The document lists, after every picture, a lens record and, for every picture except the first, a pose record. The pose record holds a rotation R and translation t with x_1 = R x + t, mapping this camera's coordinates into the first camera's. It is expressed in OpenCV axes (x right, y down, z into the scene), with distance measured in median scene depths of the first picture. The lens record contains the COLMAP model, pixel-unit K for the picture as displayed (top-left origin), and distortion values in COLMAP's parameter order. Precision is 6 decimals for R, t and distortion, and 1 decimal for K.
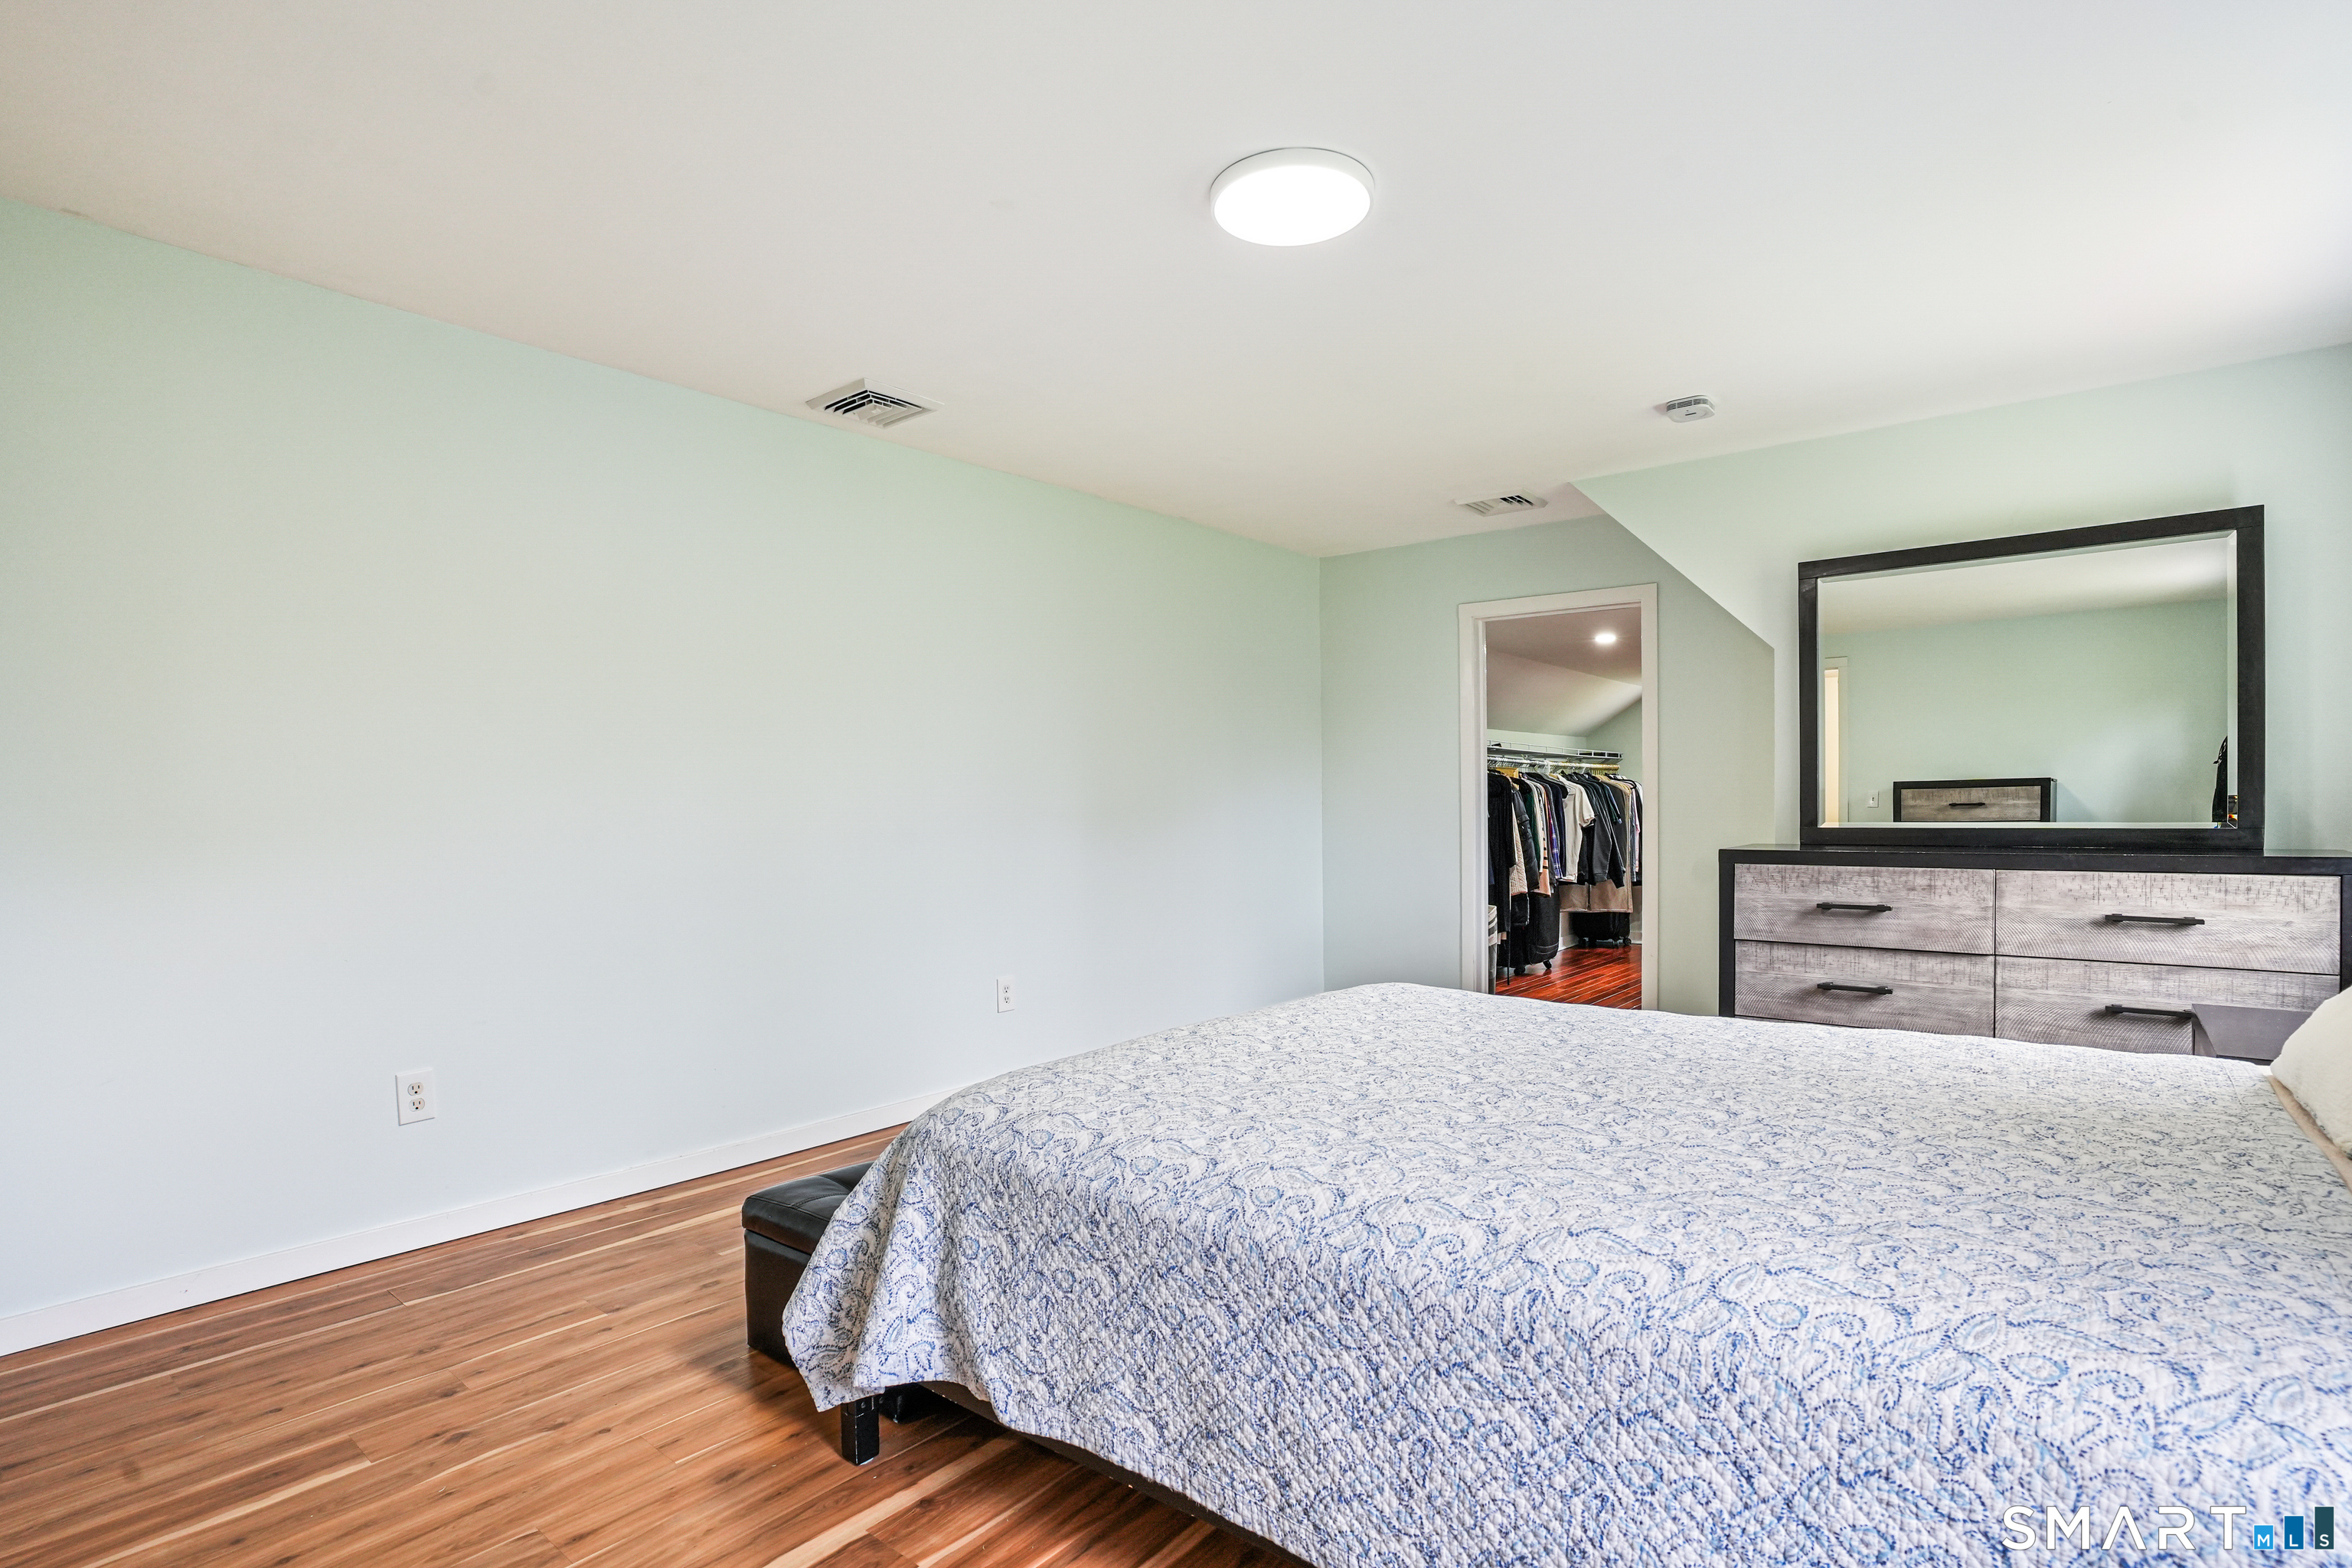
lens RADIAL K [[1163.3, 0, 1167.7], [0, 1163.3, 798.5], [0, 0, 1]] dist [-0.071897, 0.028251]
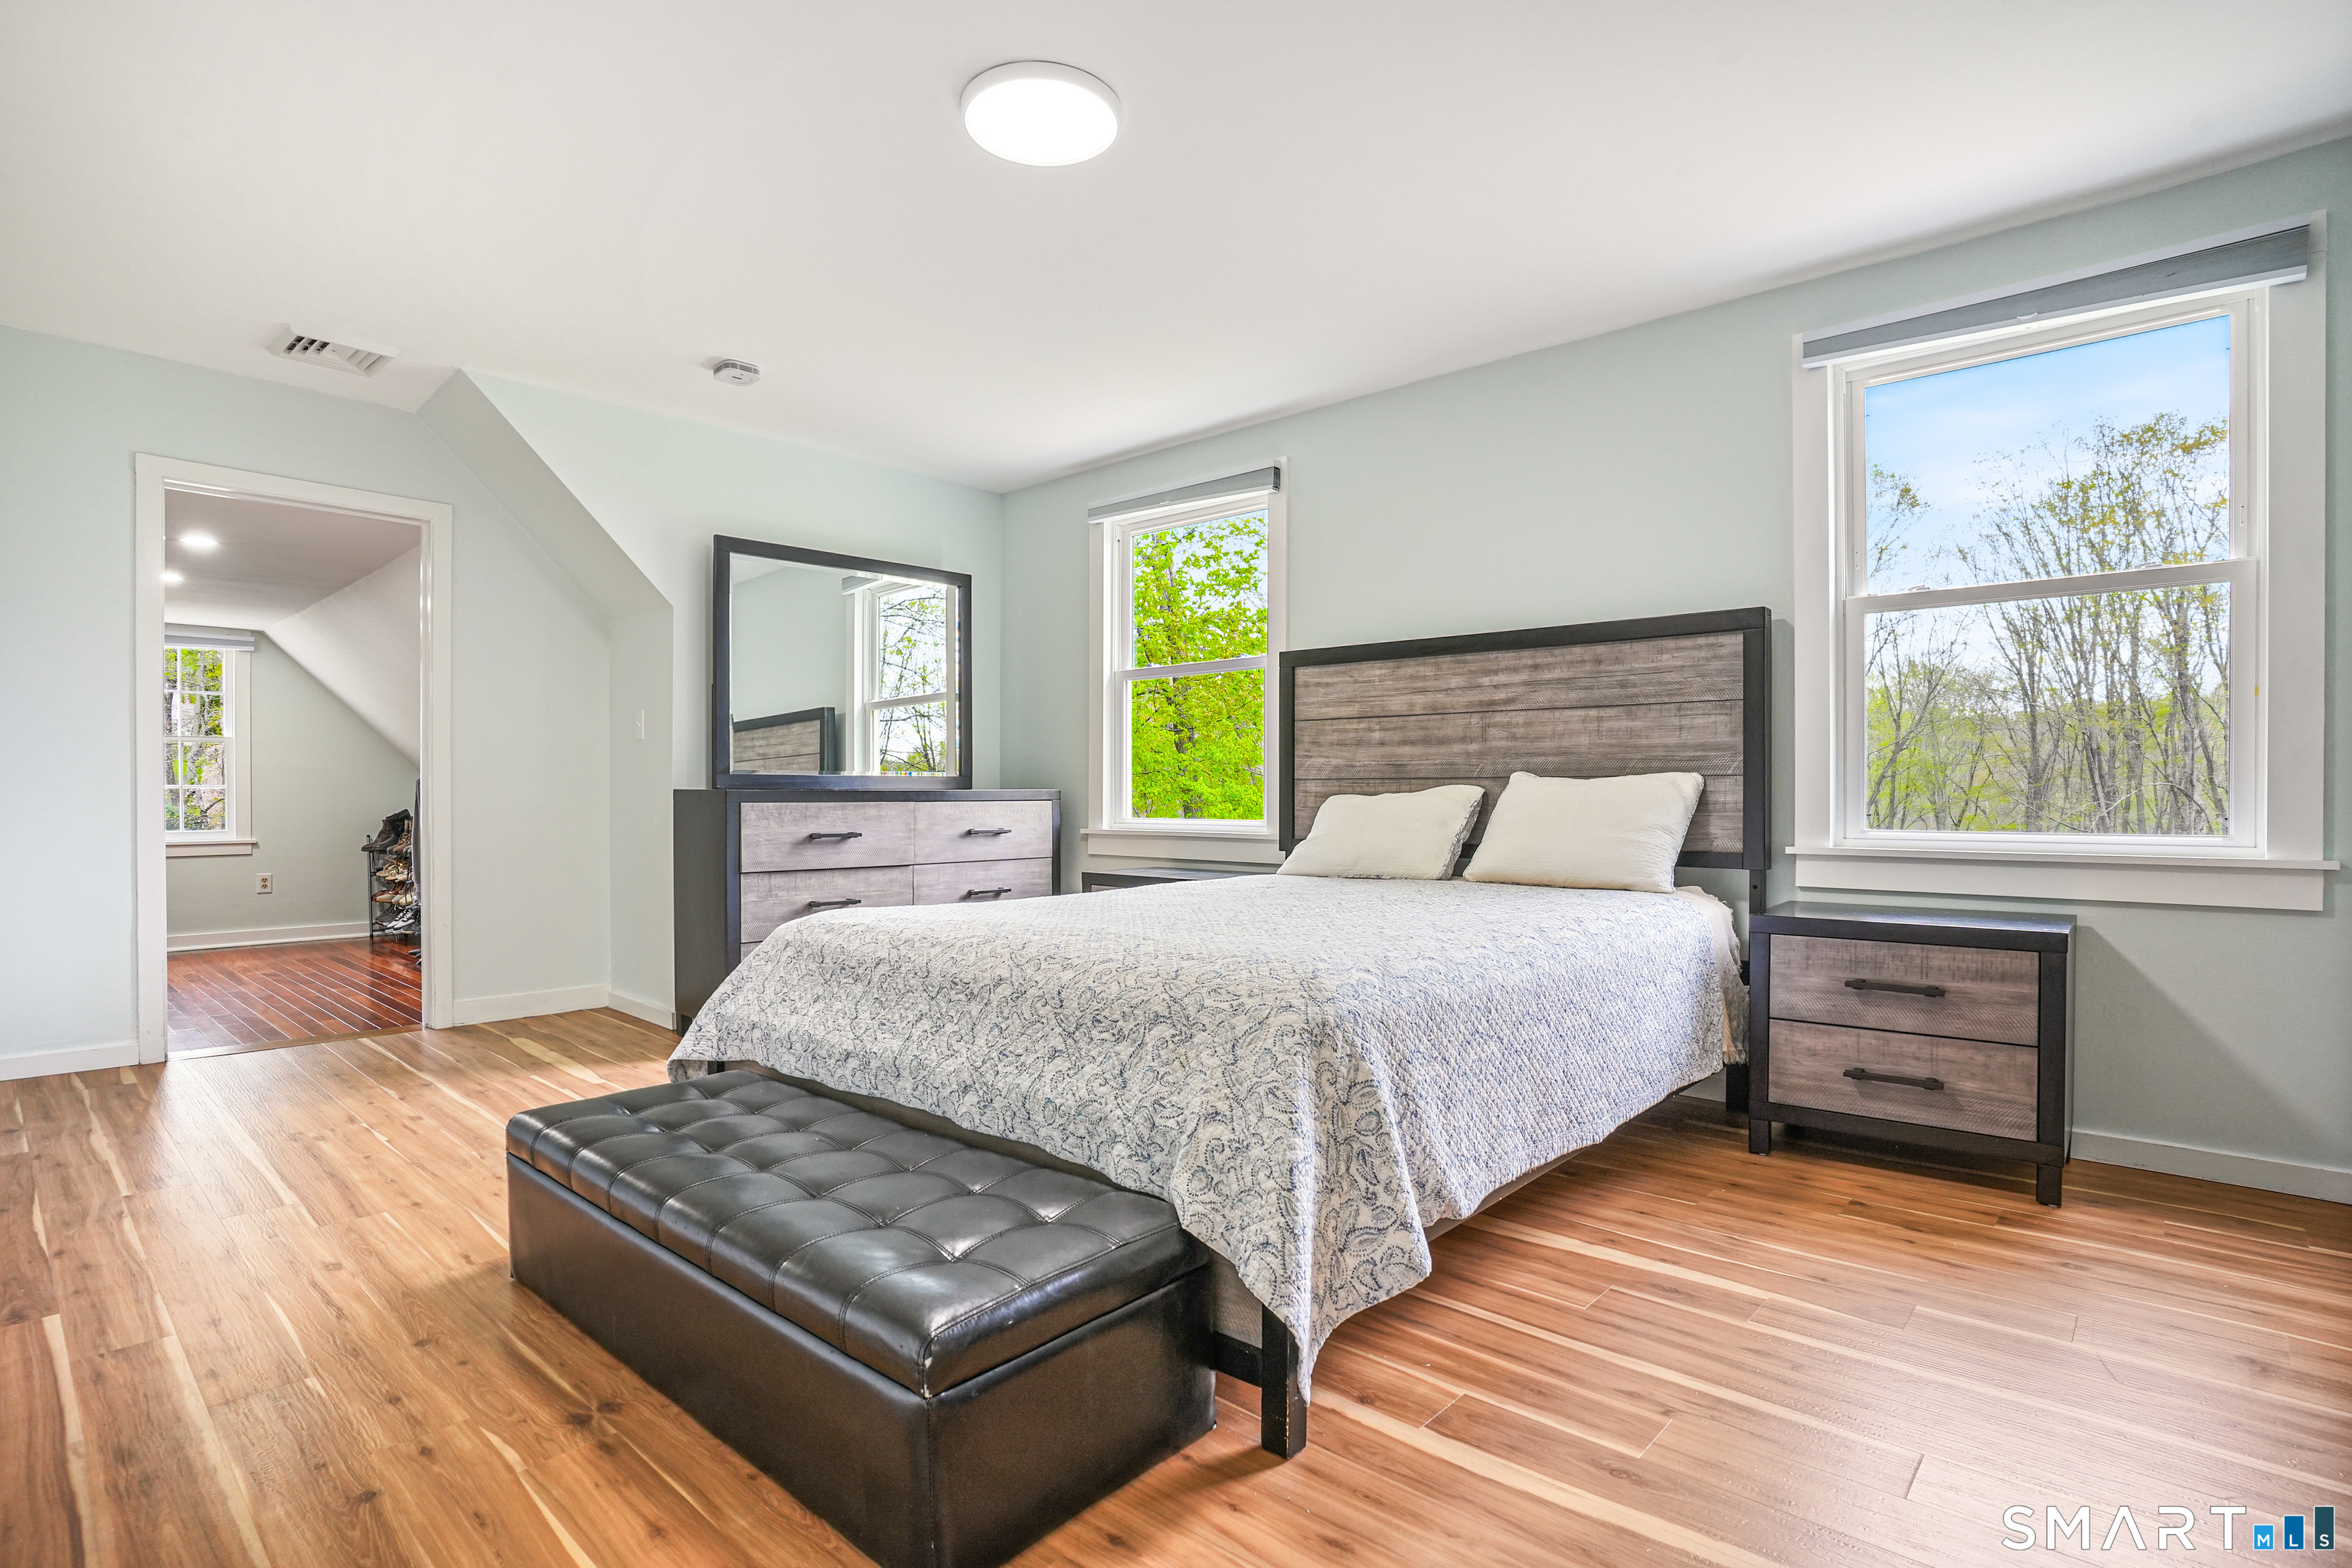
lens RADIAL K [[1163.3, 0, 1179.7], [0, 1163.3, 791.1], [0, 0, 1]] dist [-0.071897, 0.028251]
pose [[0.048452, 0.011410, 0.998760, -0.655416], [-0.000183, 0.999935, -0.011415, 0.067110], [-0.998825, 0.000371, 0.048451, 0.614836]]
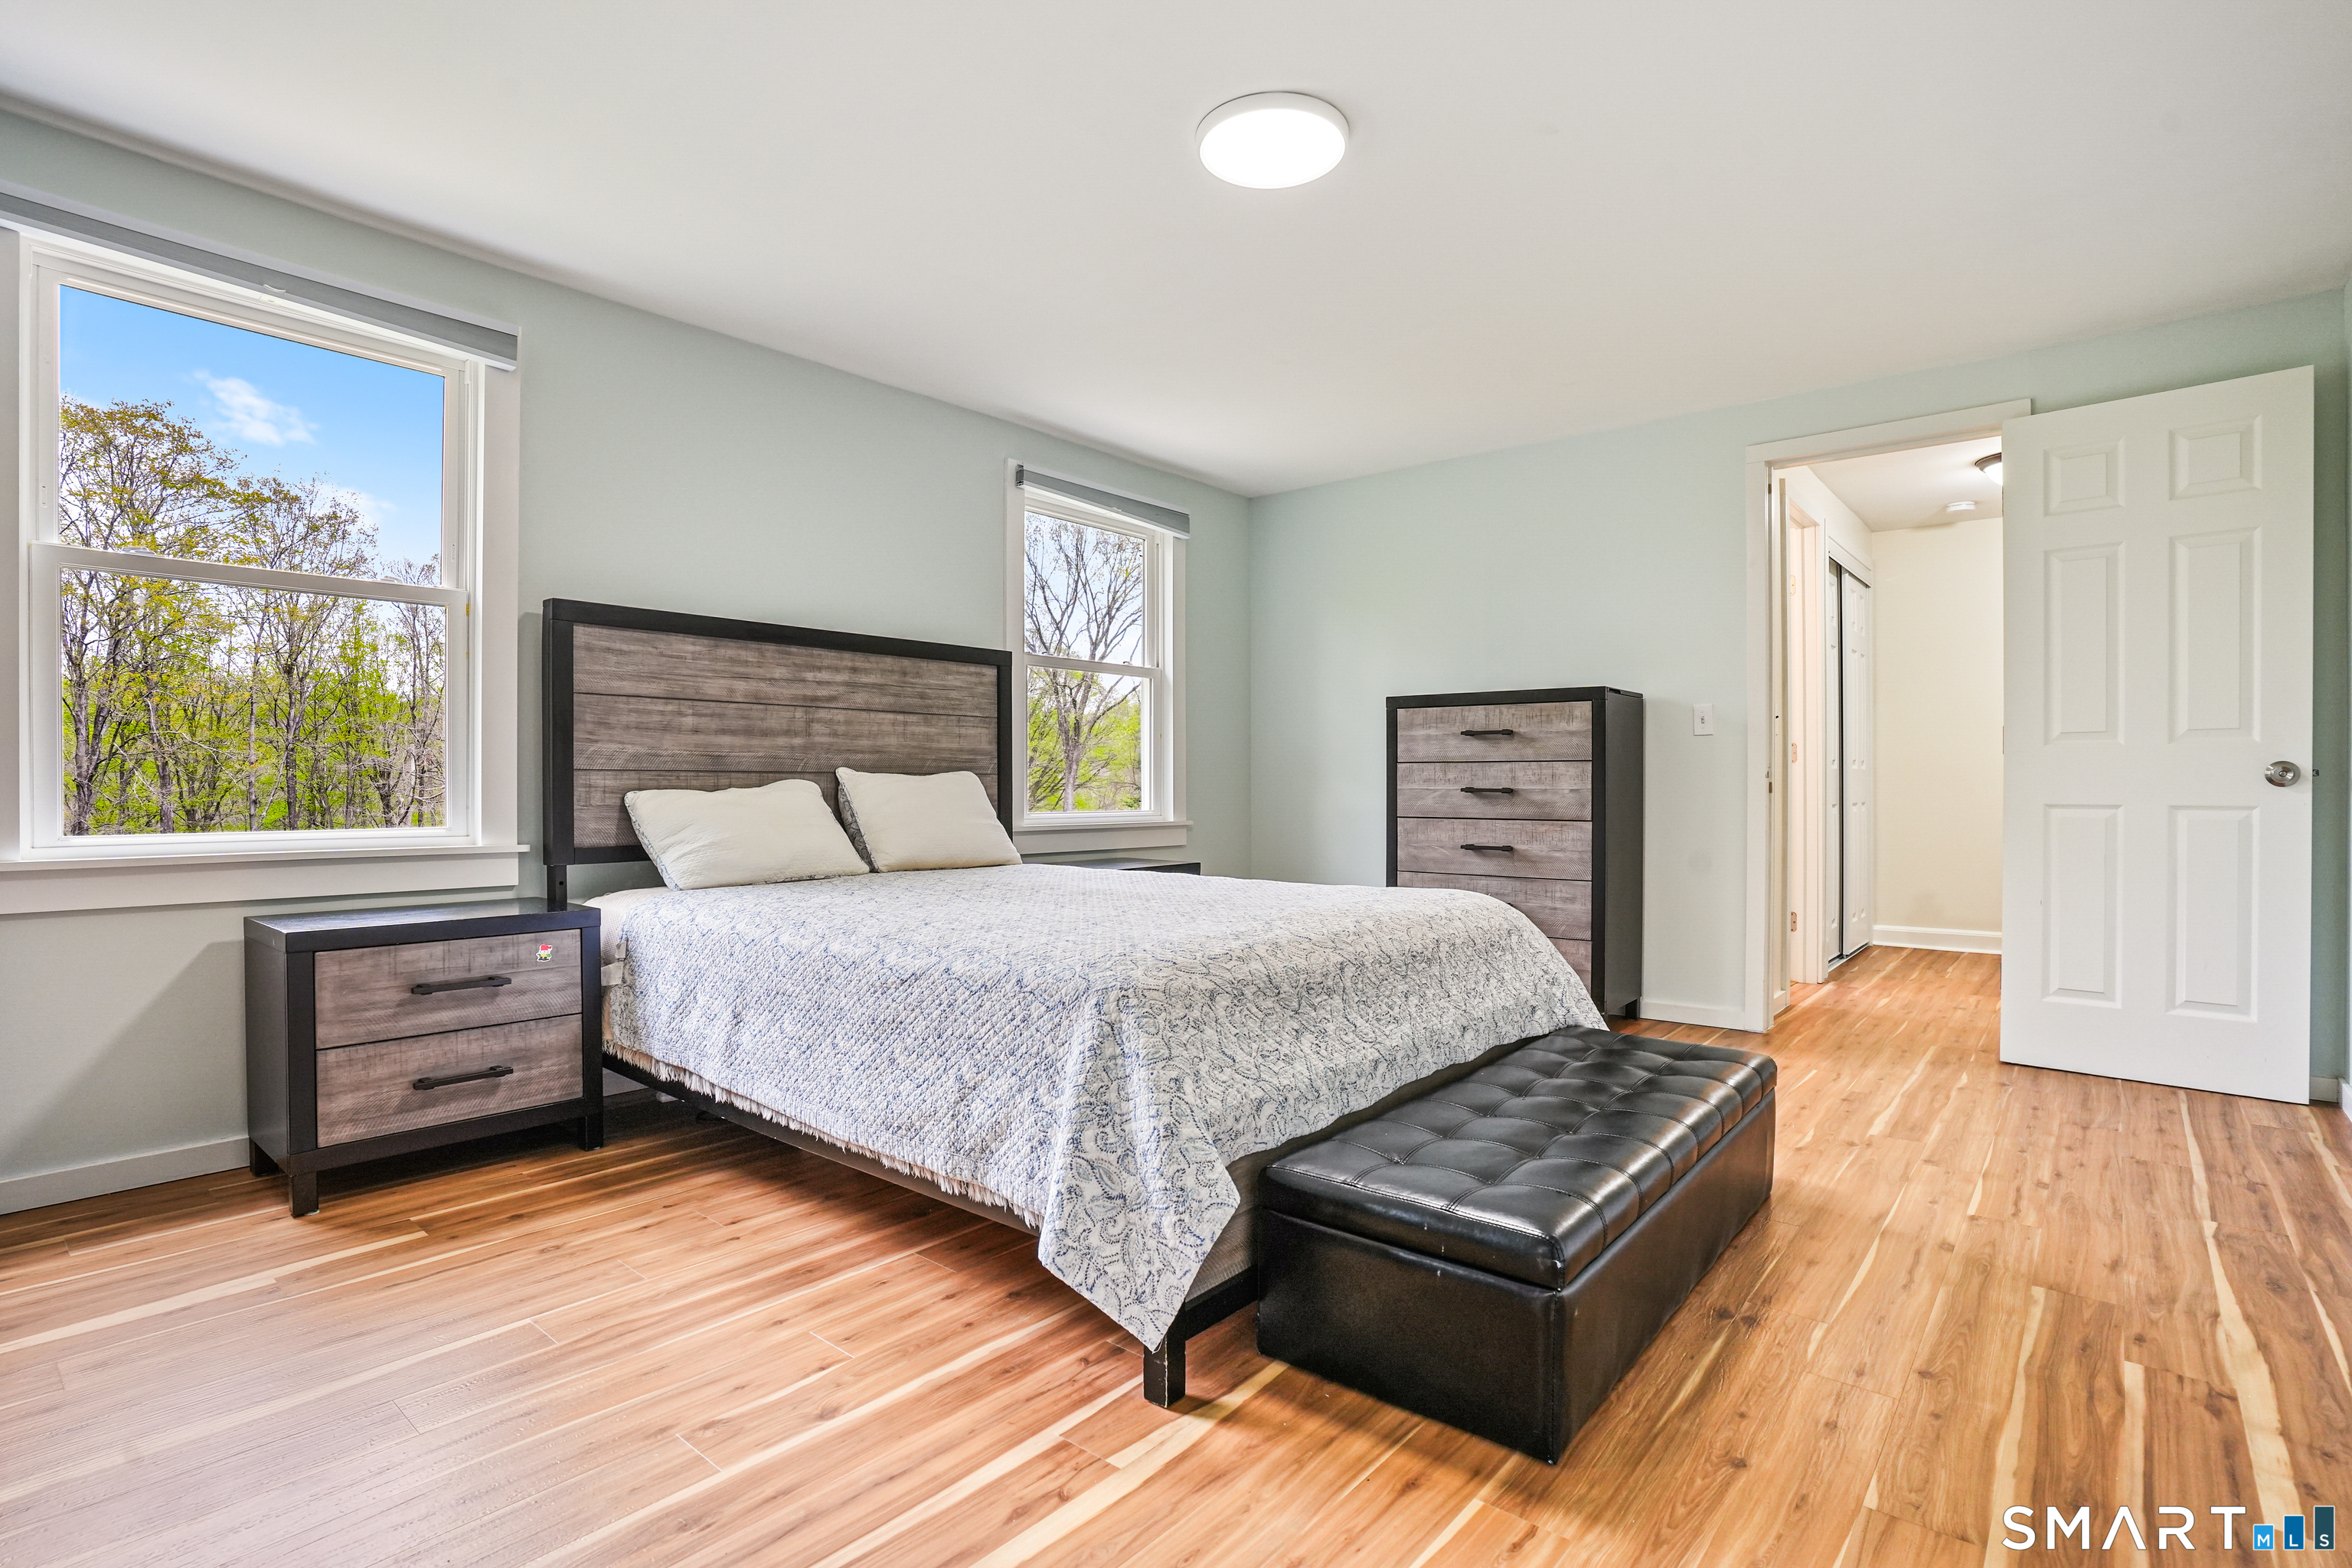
lens RADIAL K [[1163.3, 0, 1173.1], [0, 1163.3, 776.7], [0, 0, 1]] dist [-0.071897, 0.028251]
pose [[-0.999918, 0.011323, 0.006010, 0.142151], [0.011273, 0.999901, -0.008401, 0.058229], [-0.006104, -0.008333, -0.999947, 1.514169]]
